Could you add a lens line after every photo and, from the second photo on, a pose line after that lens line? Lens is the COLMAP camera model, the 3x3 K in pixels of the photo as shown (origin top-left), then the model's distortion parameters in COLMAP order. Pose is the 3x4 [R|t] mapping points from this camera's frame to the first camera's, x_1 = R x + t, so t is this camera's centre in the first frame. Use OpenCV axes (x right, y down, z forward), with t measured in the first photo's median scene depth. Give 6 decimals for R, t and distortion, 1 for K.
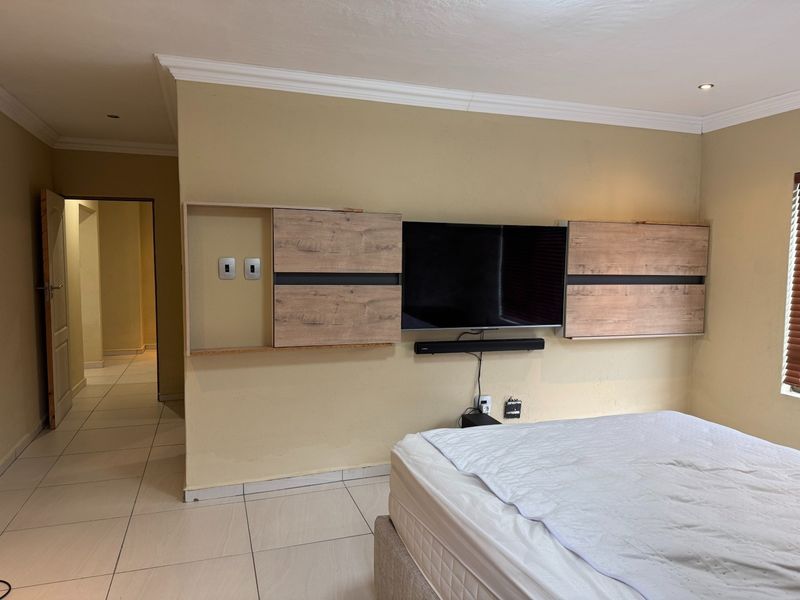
lens RADIAL K [[558.6, 0, 400.0], [0, 558.6, 300.0], [0, 0, 1]] dist [0.026817, -0.040576]
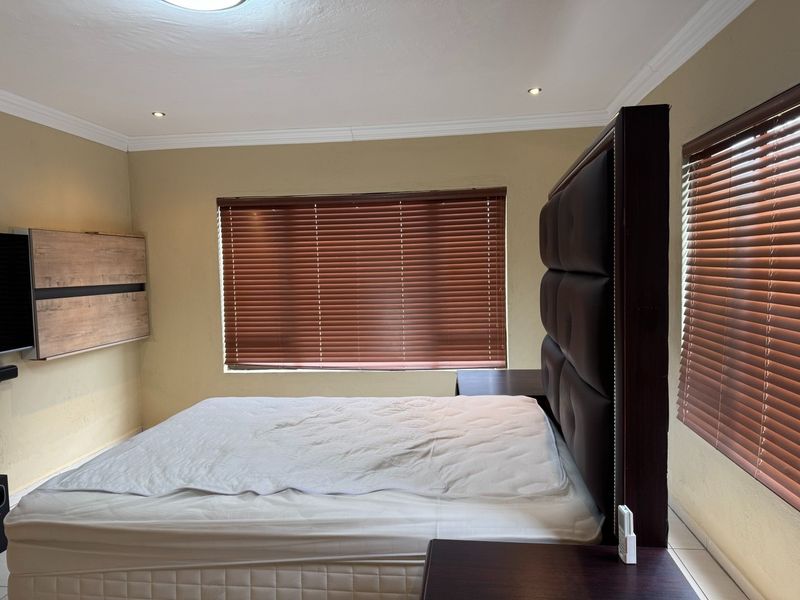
lens RADIAL K [[558.6, 0, 400.0], [0, 558.6, 300.0], [0, 0, 1]] dist [0.026817, -0.040576]
pose [[0.419021, -0.077885, 0.904630, -0.262270], [0.092687, 0.994779, 0.042714, -0.011784], [-0.903233, 0.065950, 0.424052, 0.096961]]
